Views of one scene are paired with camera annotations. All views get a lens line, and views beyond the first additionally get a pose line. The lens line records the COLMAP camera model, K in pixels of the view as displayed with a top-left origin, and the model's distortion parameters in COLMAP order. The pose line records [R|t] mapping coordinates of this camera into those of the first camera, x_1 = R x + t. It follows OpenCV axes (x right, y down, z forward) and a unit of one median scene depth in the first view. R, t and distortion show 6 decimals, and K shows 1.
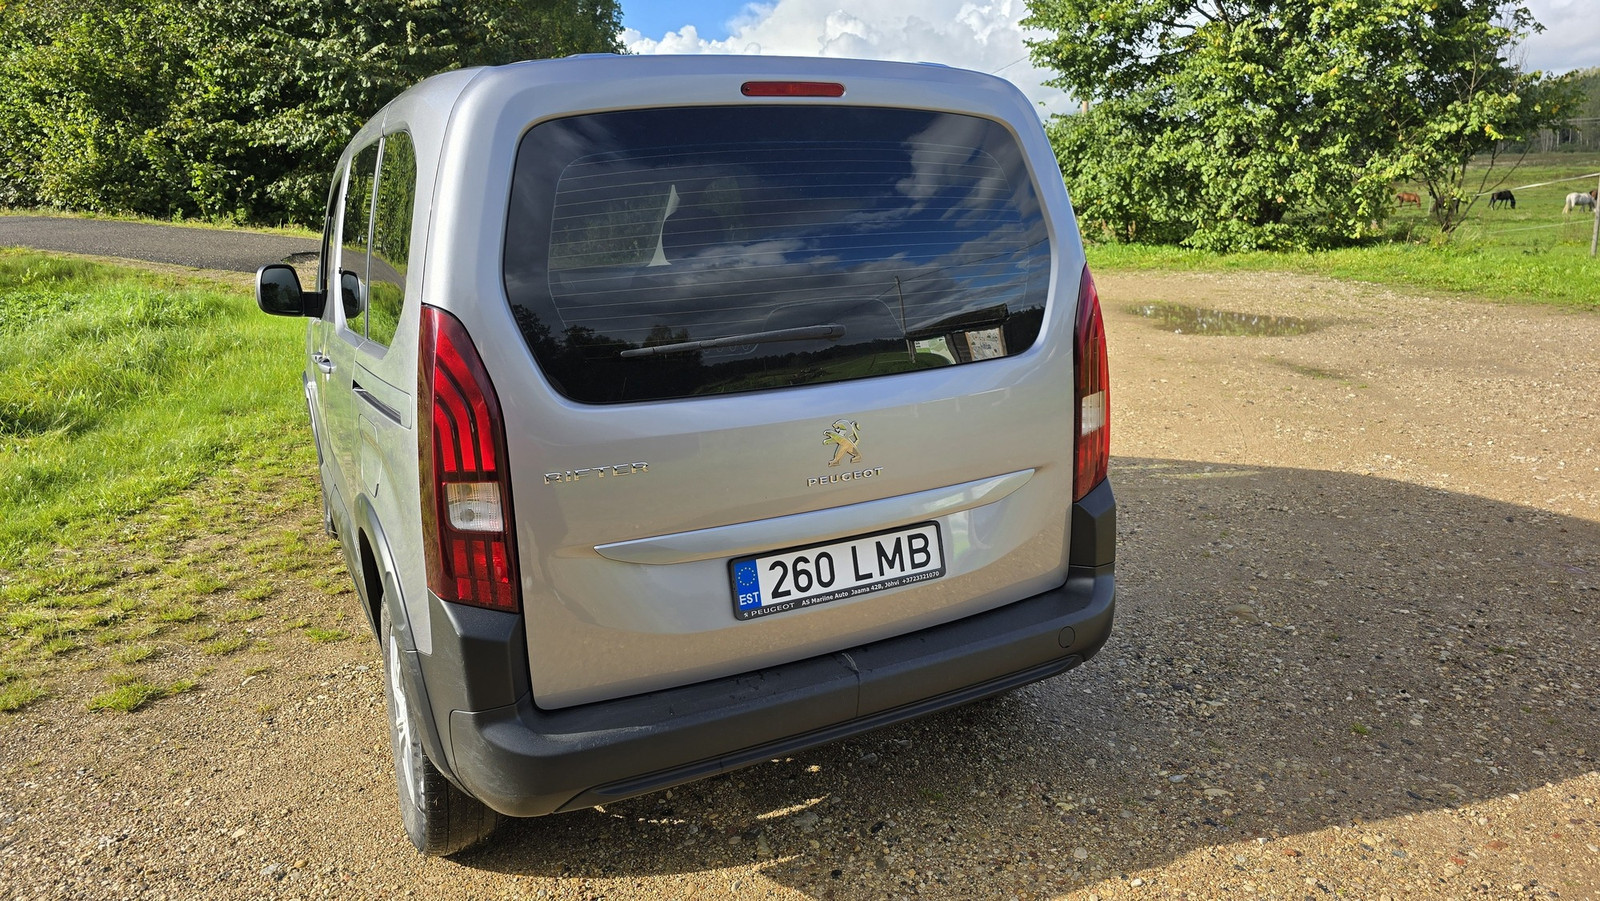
lens RADIAL K [[1054.1, 0, 800.5], [0, 1054.1, 398.7], [0, 0, 1]] dist [0.044739, -0.000593]
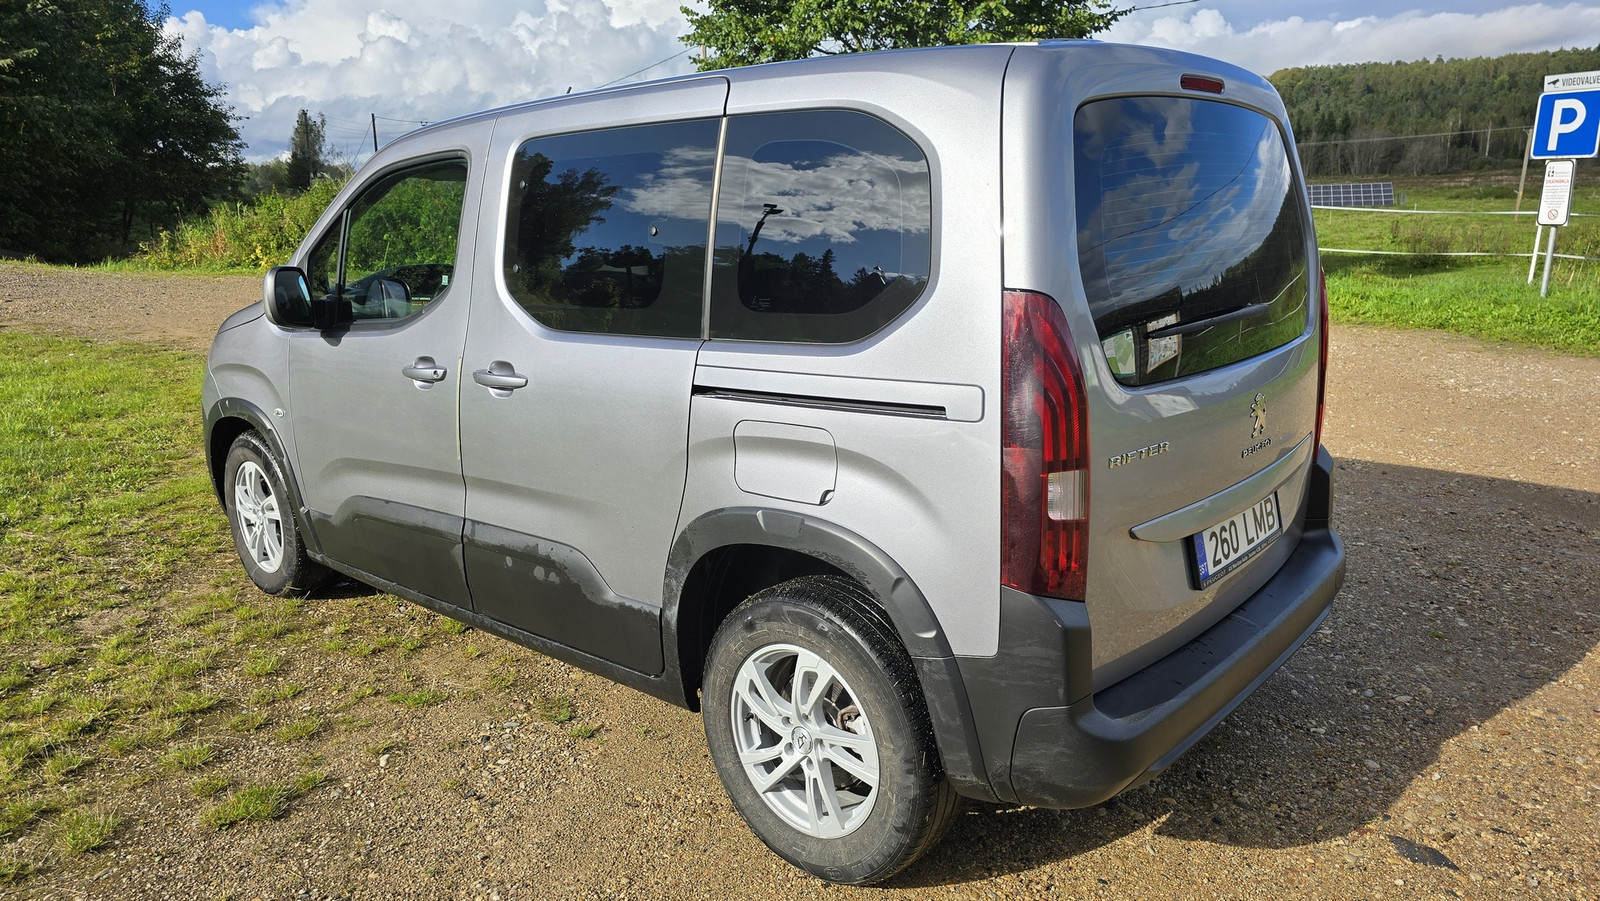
lens RADIAL K [[1072.5, 0, 797.2], [0, 1072.5, 406.3], [0, 0, 1]] dist [0.002663, 0.001065]
pose [[0.929660, -0.049436, 0.365087, -0.765134], [0.050859, 0.998689, 0.005725, 0.001697], [-0.364892, 0.013246, 0.930956, 0.148094]]
